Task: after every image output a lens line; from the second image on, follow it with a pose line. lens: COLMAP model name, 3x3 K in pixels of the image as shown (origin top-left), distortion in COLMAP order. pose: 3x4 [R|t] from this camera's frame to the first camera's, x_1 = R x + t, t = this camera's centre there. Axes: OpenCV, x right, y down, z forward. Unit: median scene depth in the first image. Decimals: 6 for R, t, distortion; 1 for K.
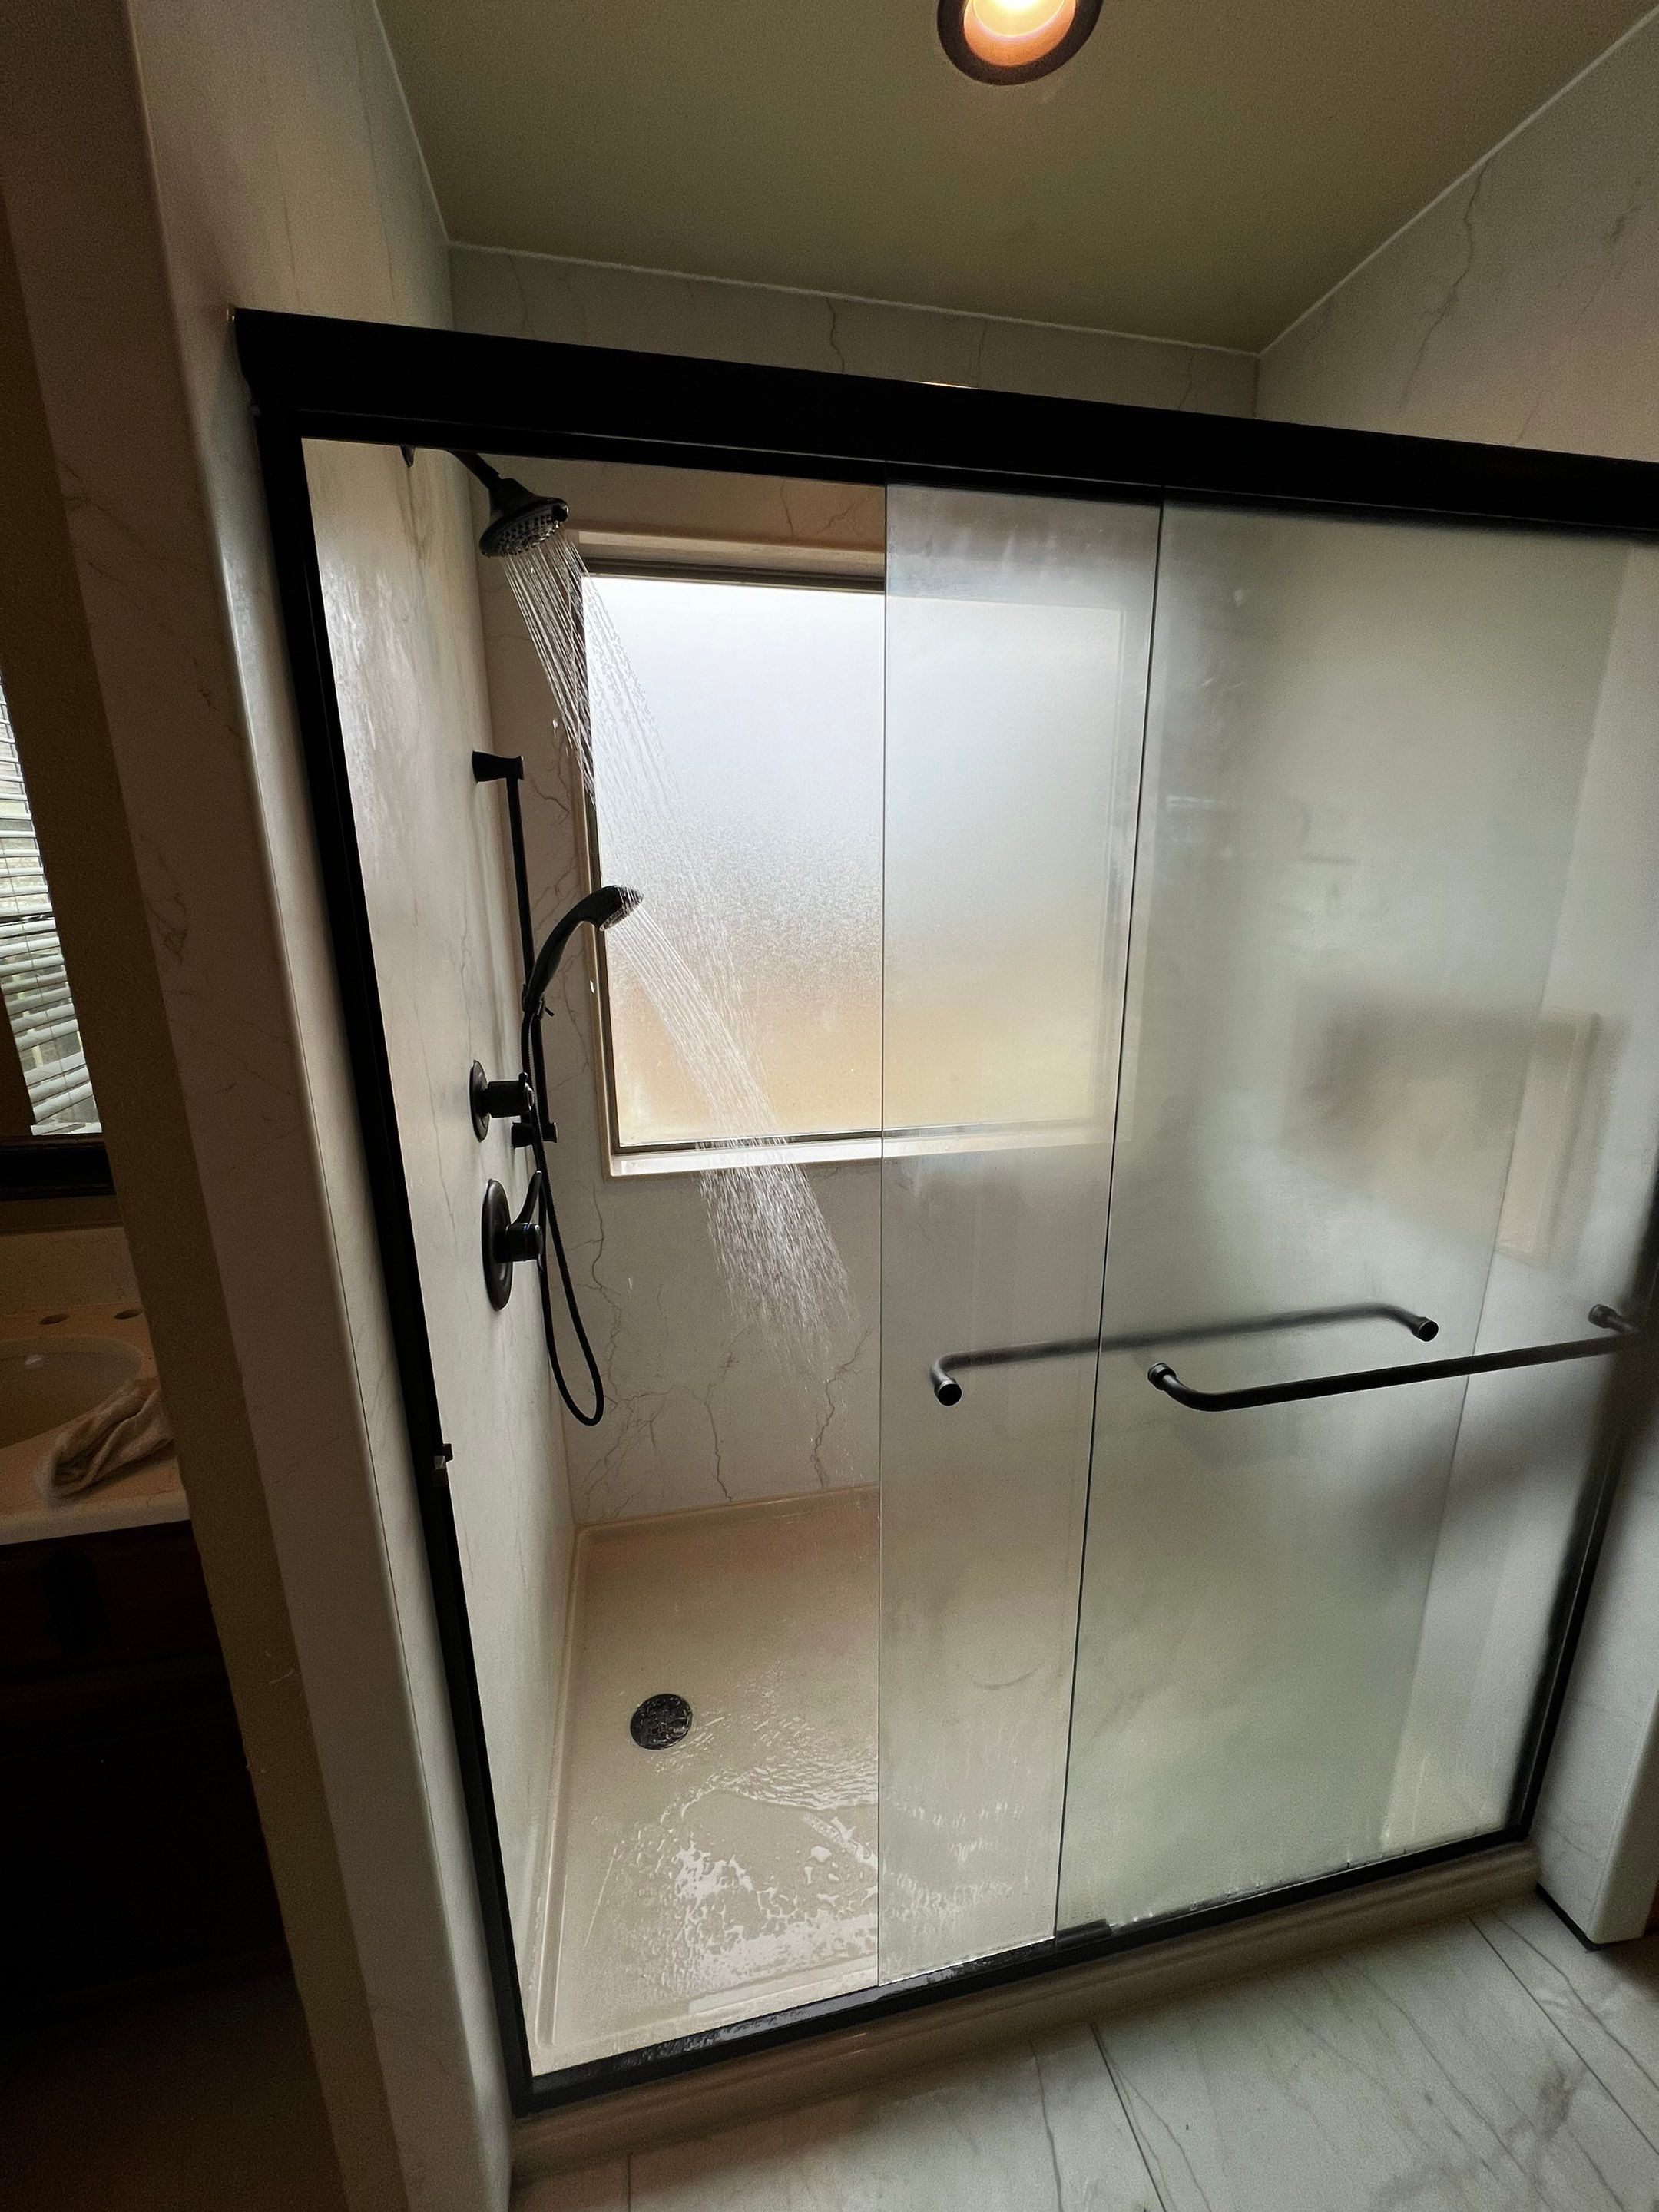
lens RADIAL K [[887.0, 0, 826.1], [0, 887.0, 1112.2], [0, 0, 1]] dist [-0.000031, -0.000009]
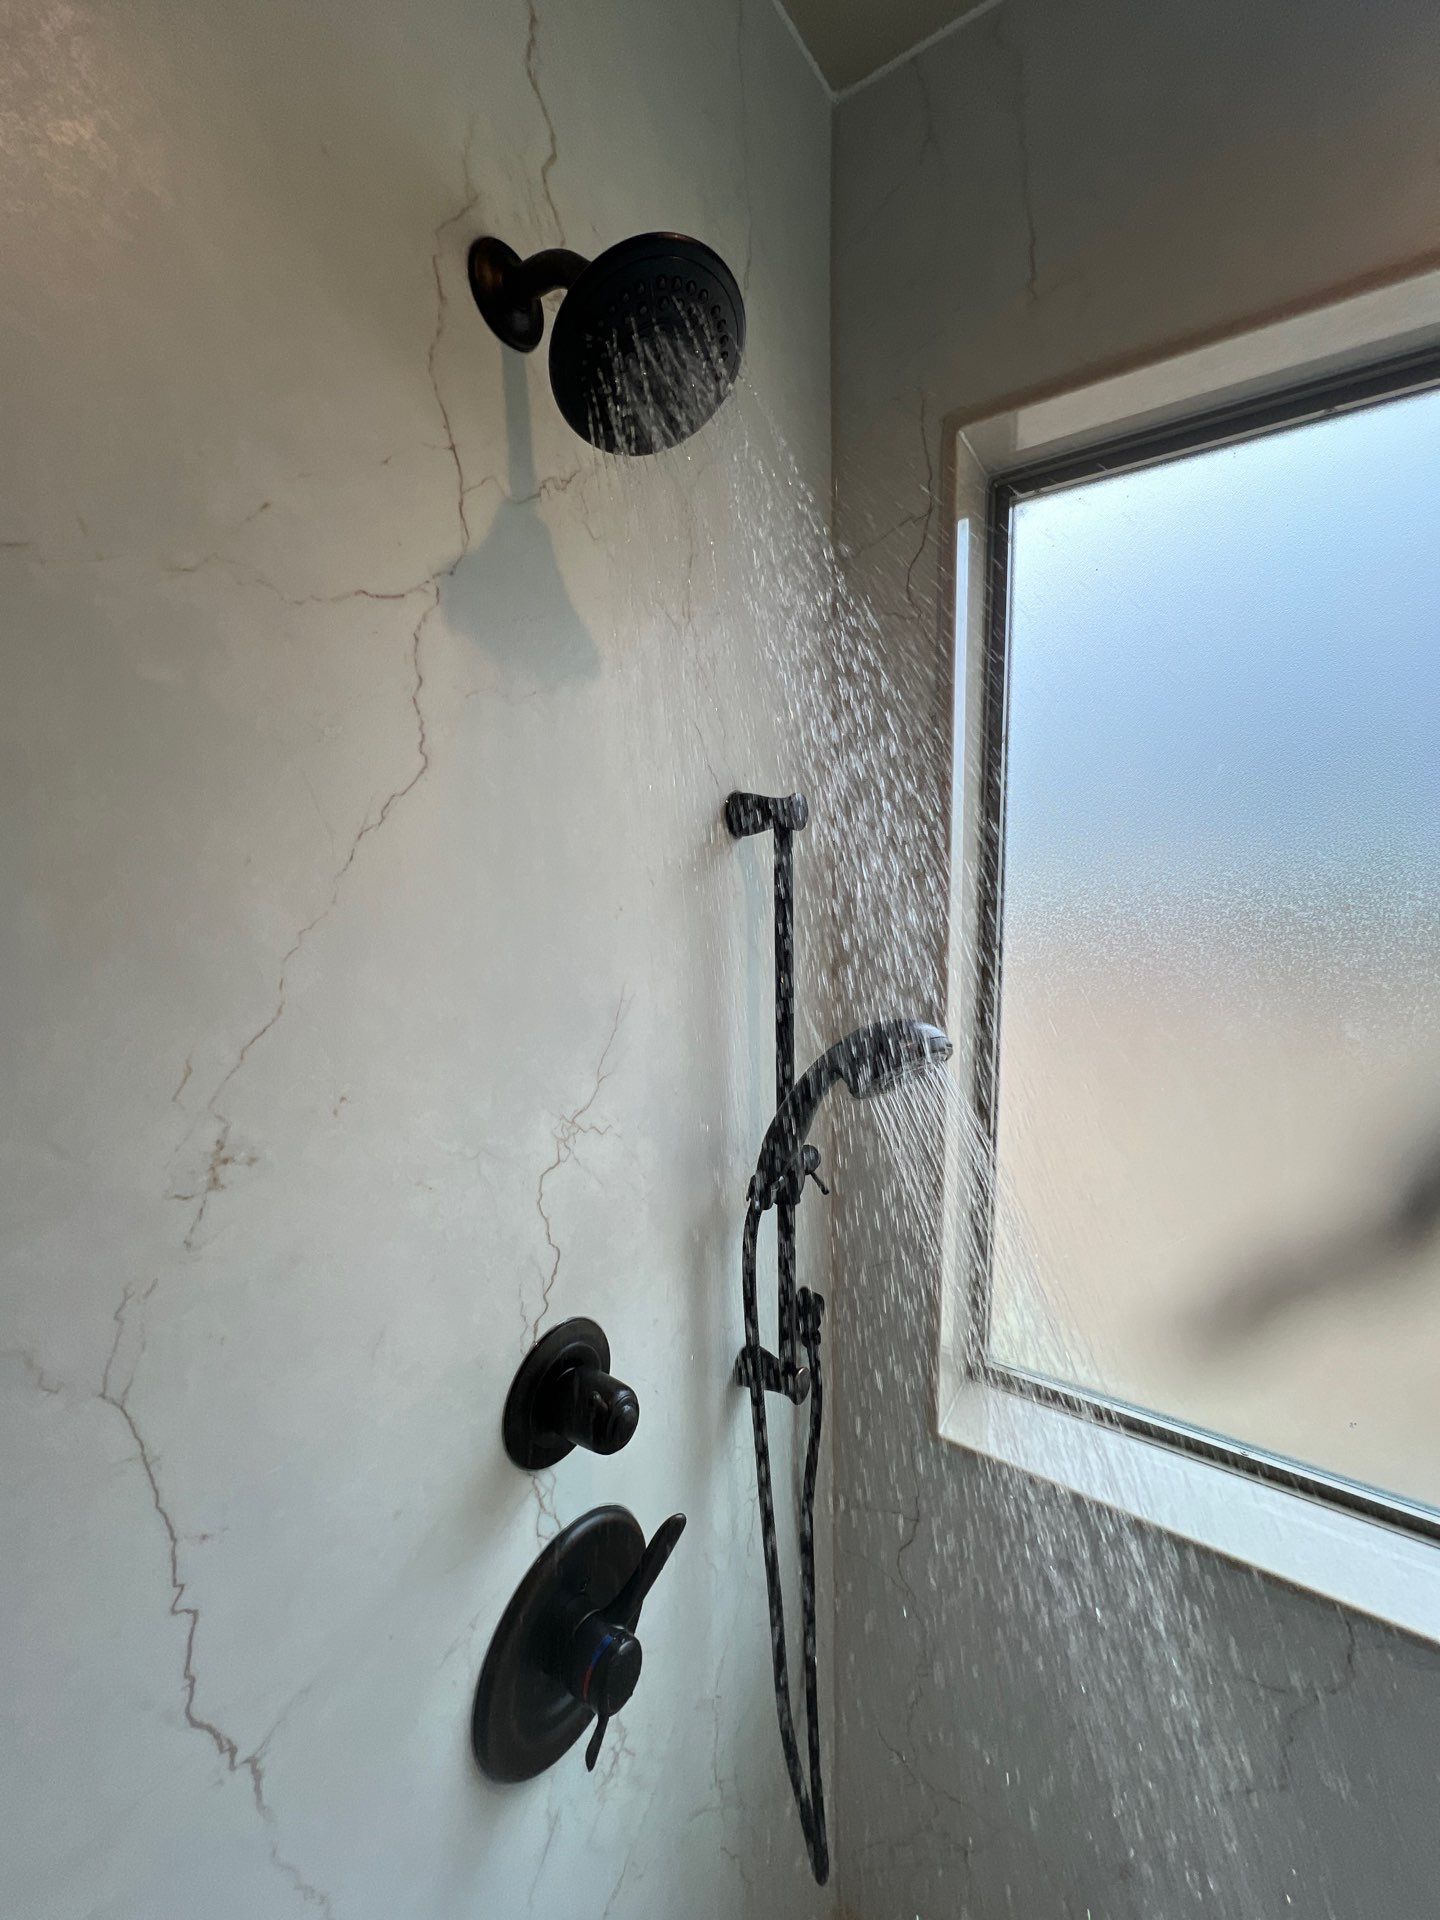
lens RADIAL K [[769.9, 0, 717.1], [0, 769.9, 965.4], [0, 0, 1]] dist [-0.000031, -0.000009]
pose [[0.677067, 0.084671, -0.731034, 0.023586], [-0.178984, 0.982478, -0.051976, -0.276244], [0.713824, 0.166034, 0.680358, 0.690377]]
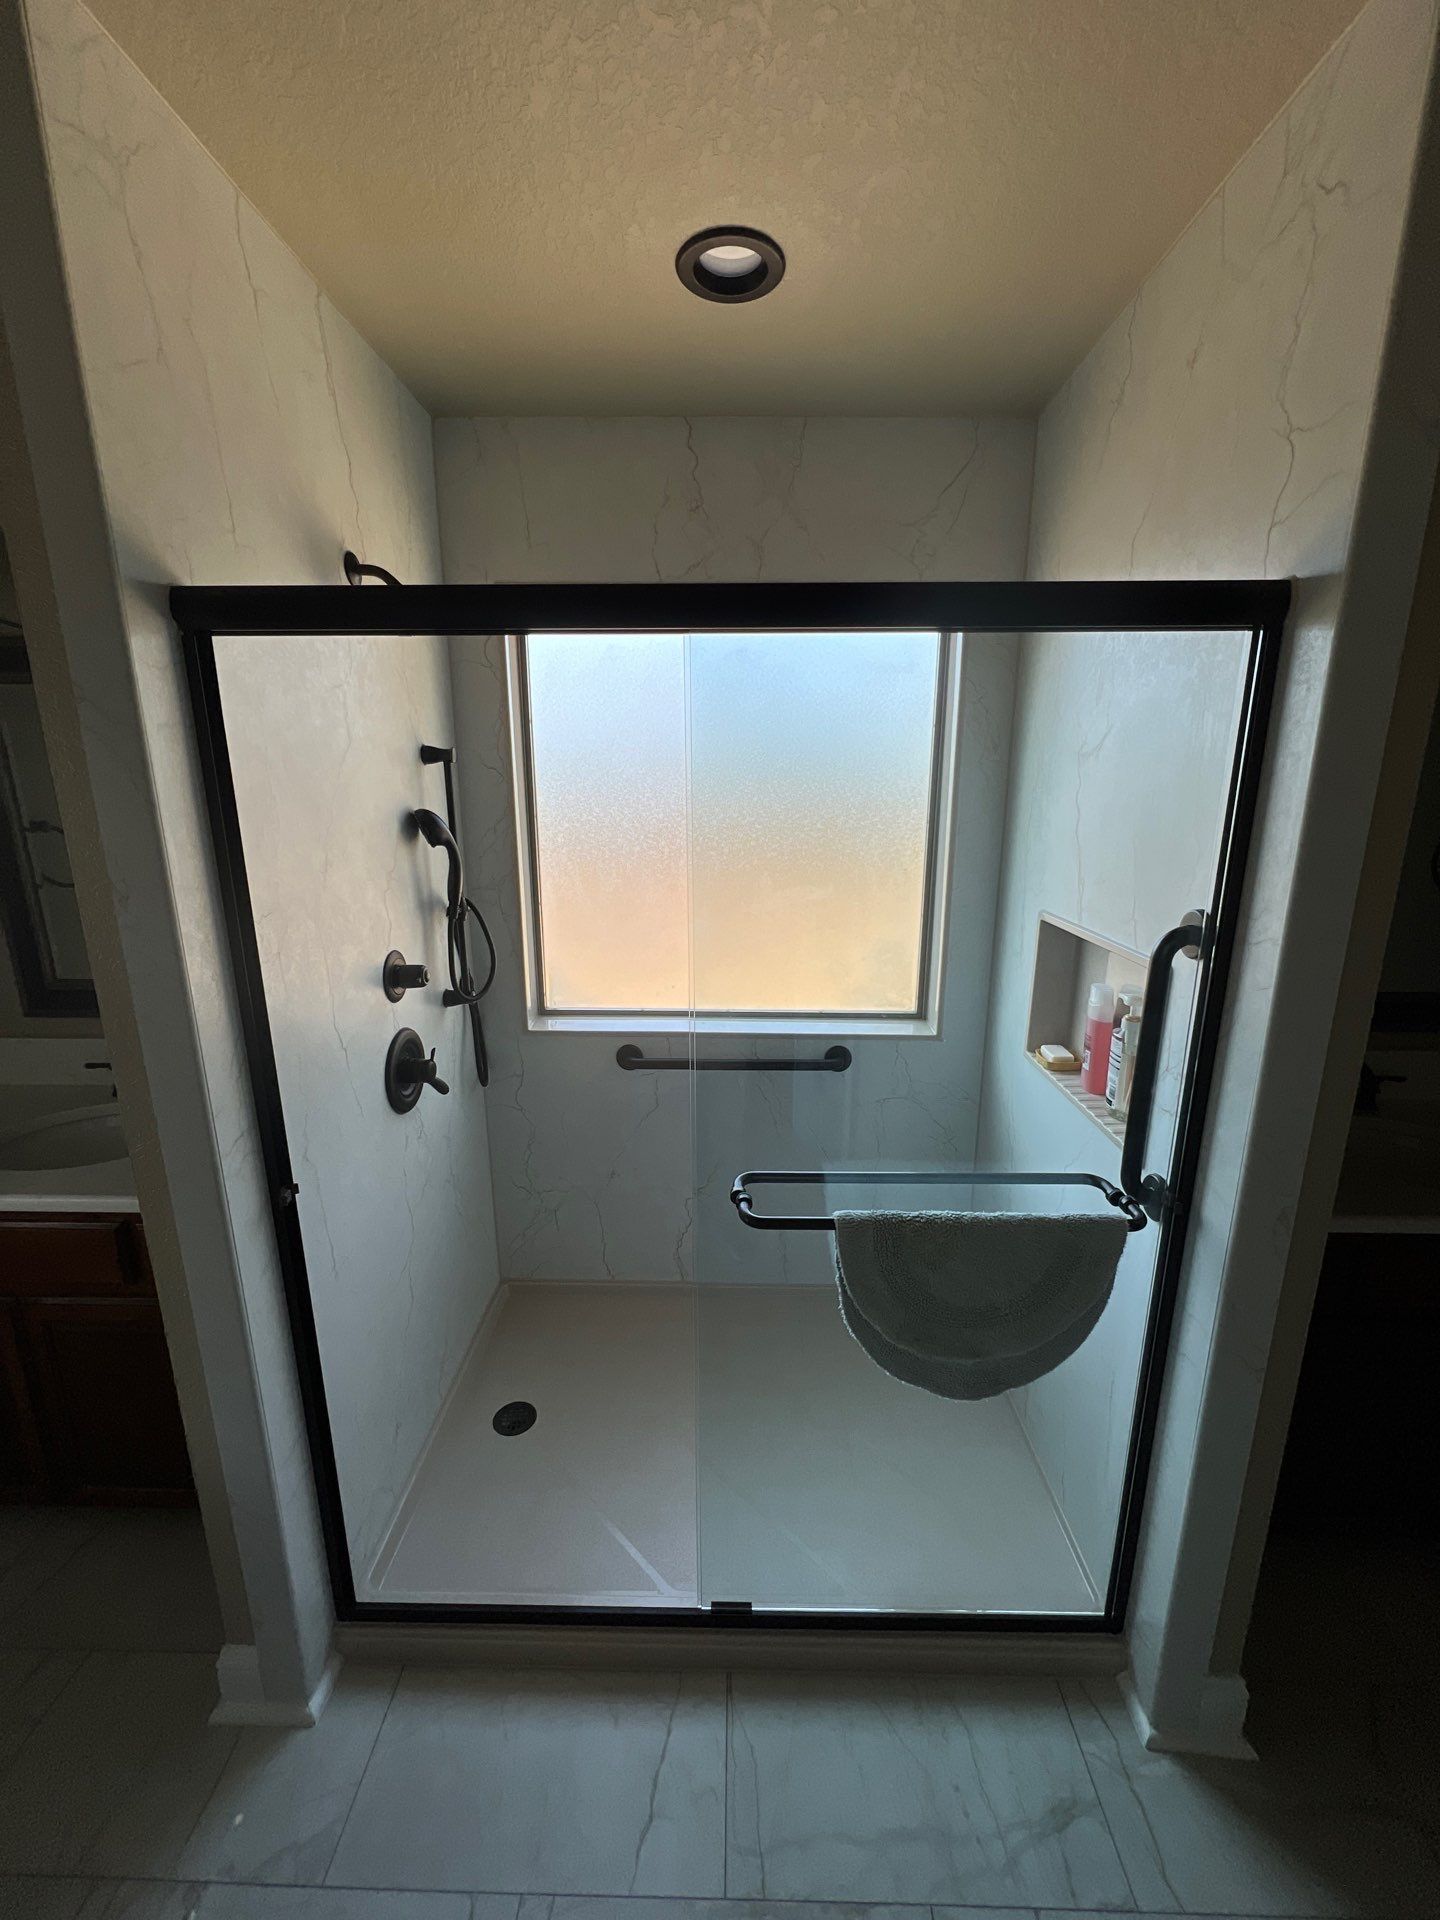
lens RADIAL K [[769.9, 0, 717.1], [0, 769.9, 965.4], [0, 0, 1]] dist [-0.000031, -0.000009]
pose [[0.974285, 0.060158, -0.217140, 0.443721], [-0.064074, 0.997884, -0.011034, -0.053100], [0.216017, 0.024663, 0.976078, -0.185226]]
